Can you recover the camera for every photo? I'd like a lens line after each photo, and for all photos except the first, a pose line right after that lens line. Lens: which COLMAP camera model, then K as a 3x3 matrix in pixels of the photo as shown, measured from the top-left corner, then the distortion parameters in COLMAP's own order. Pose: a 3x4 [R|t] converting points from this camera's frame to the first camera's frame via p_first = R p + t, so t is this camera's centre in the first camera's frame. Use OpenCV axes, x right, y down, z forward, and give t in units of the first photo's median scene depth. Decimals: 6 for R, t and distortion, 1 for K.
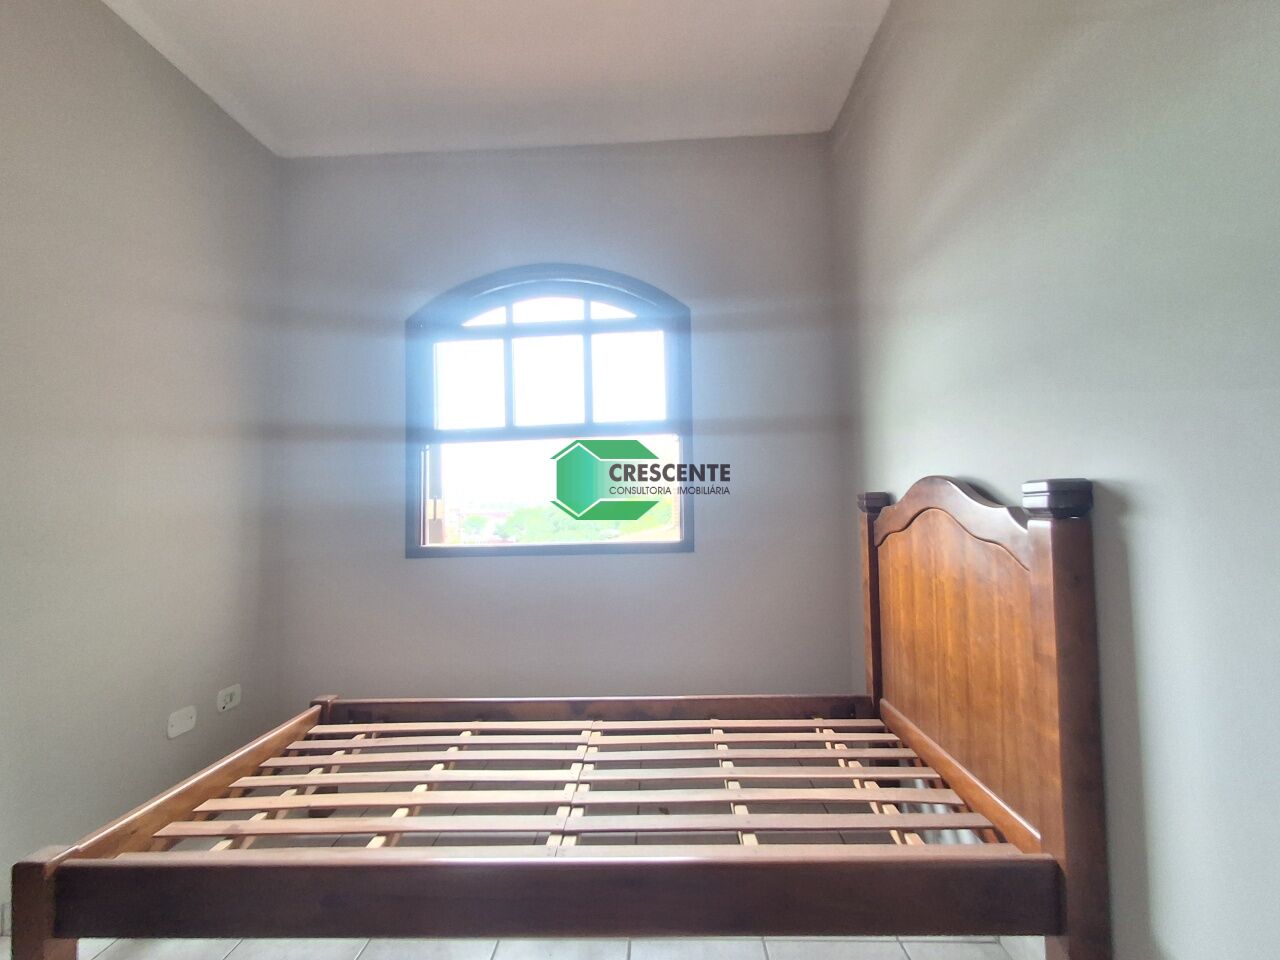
lens RADIAL K [[583.3, 0, 638.0], [0, 583.3, 483.2], [0, 0, 1]] dist [0.010136, -0.002756]
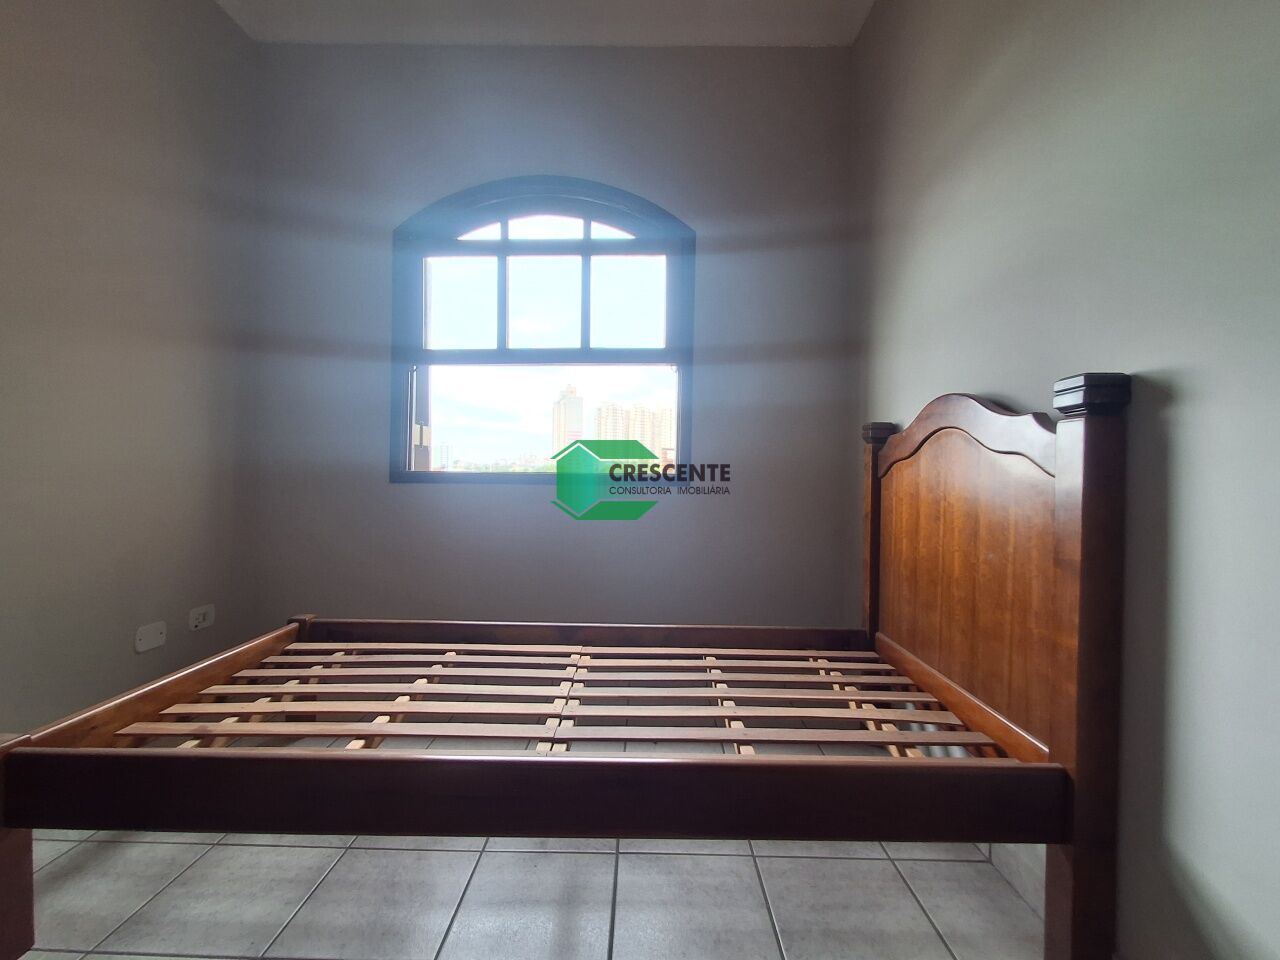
lens RADIAL K [[583.3, 0, 638.9], [0, 583.3, 475.2], [0, 0, 1]] dist [0.010136, -0.002756]
pose [[0.999074, 0.034595, 0.025565, -0.018352], [-0.035699, 0.998391, 0.044067, 0.080757], [-0.023999, -0.044939, 0.998701, 0.041522]]
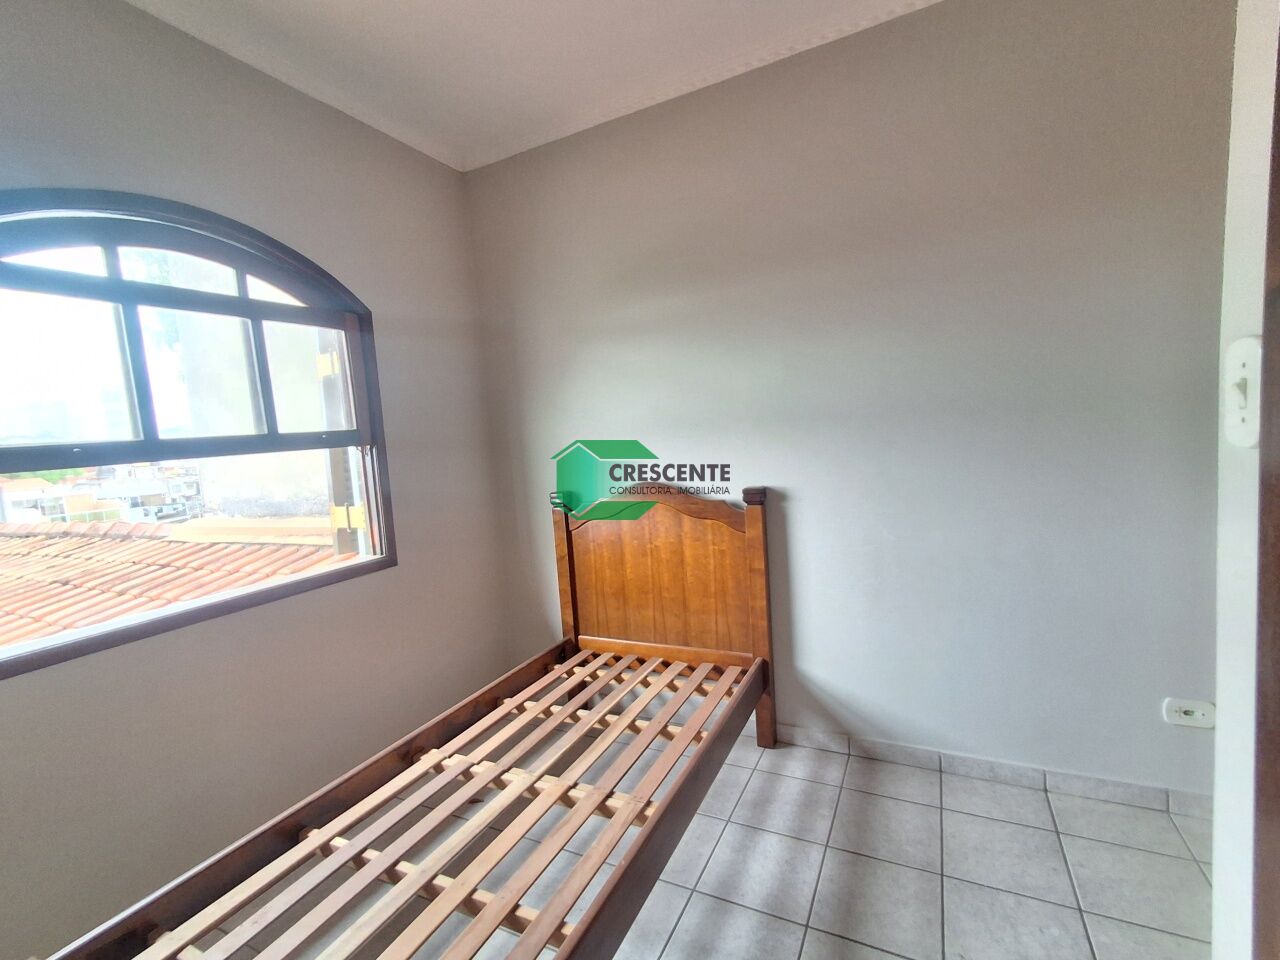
lens RADIAL K [[583.3, 0, 636.7], [0, 583.3, 484.1], [0, 0, 1]] dist [0.010136, -0.002756]
pose [[0.415197, -0.090913, 0.905178, -0.823809], [0.026838, 0.995785, 0.087703, -0.127589], [-0.909336, -0.012121, 0.415886, 0.299507]]
